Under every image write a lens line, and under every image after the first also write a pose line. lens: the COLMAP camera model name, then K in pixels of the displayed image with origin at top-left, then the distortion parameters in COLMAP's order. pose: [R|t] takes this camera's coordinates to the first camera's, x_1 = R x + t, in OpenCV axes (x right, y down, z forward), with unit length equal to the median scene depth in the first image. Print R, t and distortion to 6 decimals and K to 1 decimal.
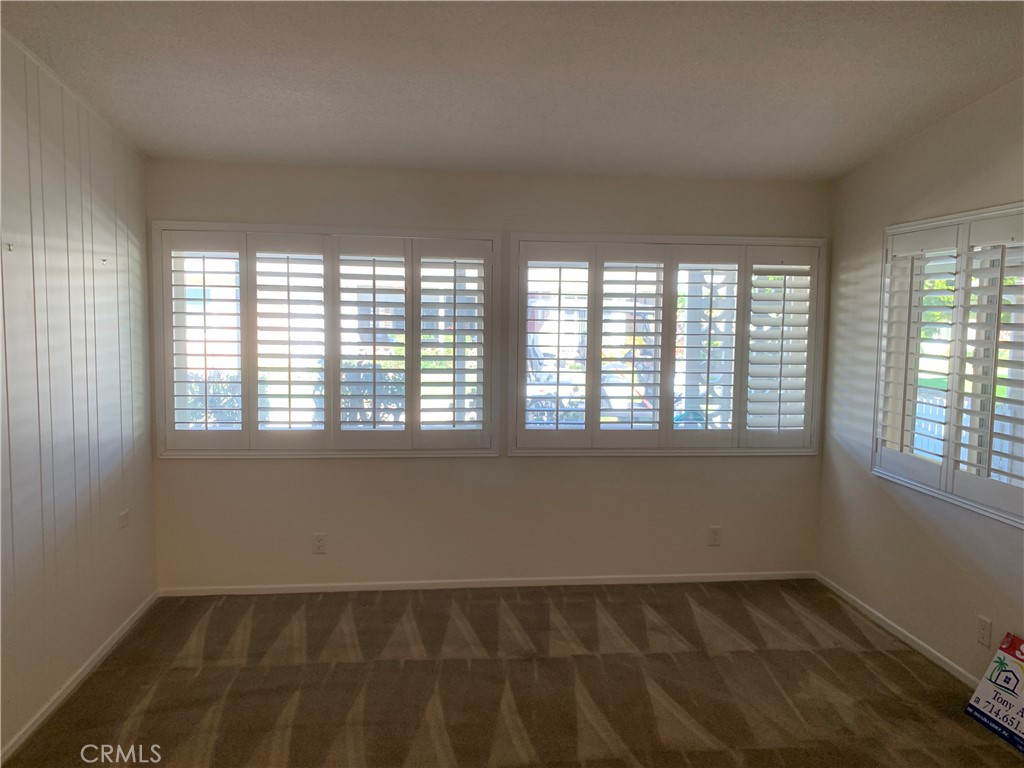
lens RADIAL K [[765.6, 0, 516.6], [0, 765.6, 385.9], [0, 0, 1]] dist [0.089431, -0.168737]
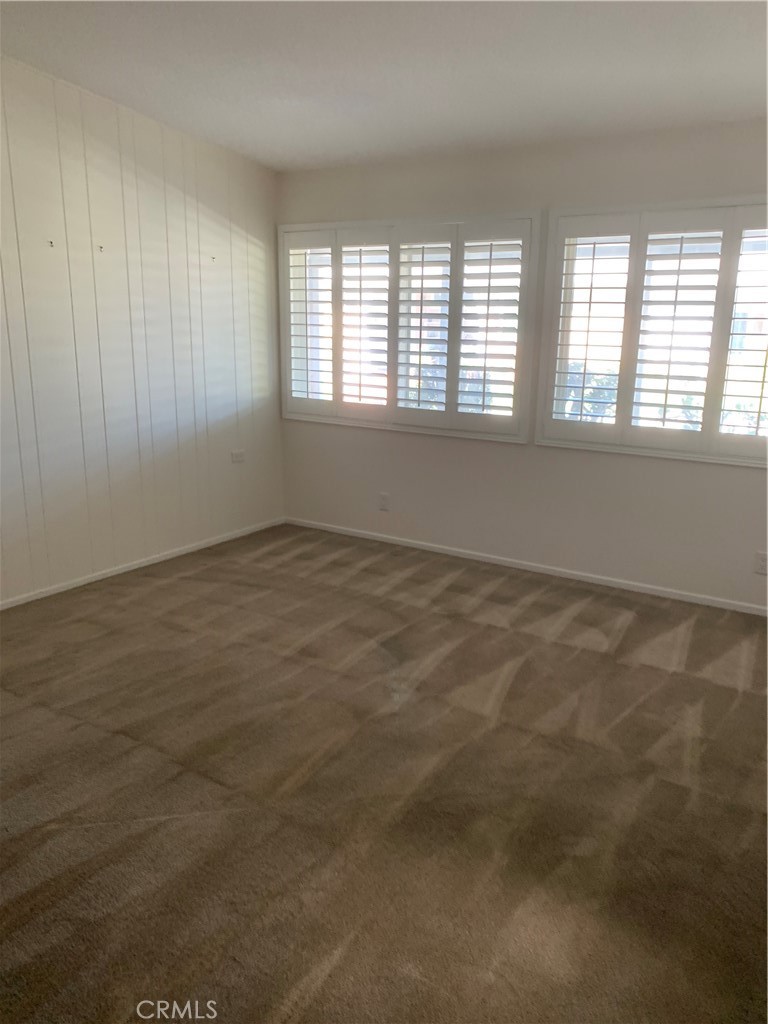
lens RADIAL K [[807.3, 0, 390.3], [0, 807.3, 529.6], [0, 0, 1]] dist [0.158983, -0.373701]
pose [[0.758518, 0.162489, -0.631069, 0.579825], [-0.048465, 0.979798, 0.194028, 0.003649], [0.649848, -0.116589, 0.751069, 0.061953]]
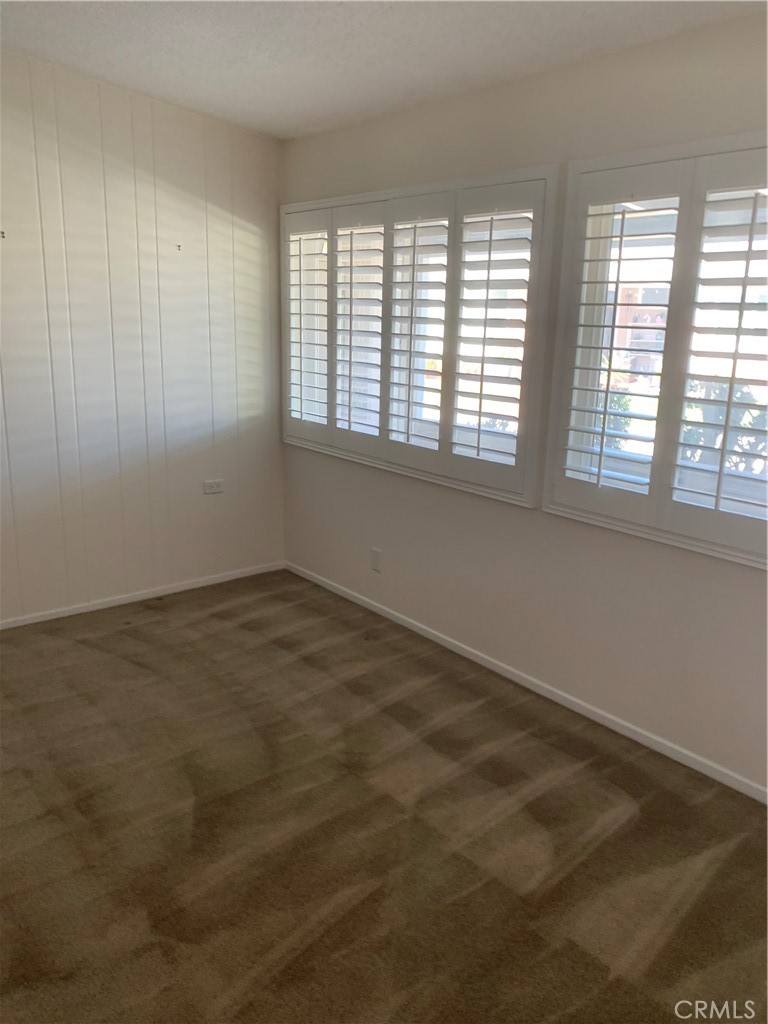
lens RADIAL K [[797.6, 0, 391.7], [0, 797.6, 512.9], [0, 0, 1]] dist [0.064330, -0.078867]
pose [[0.526105, 0.209937, -0.824099, 0.546219], [-0.076472, 0.976803, 0.200018, -0.042044], [0.846974, -0.042210, 0.529955, 0.544817]]
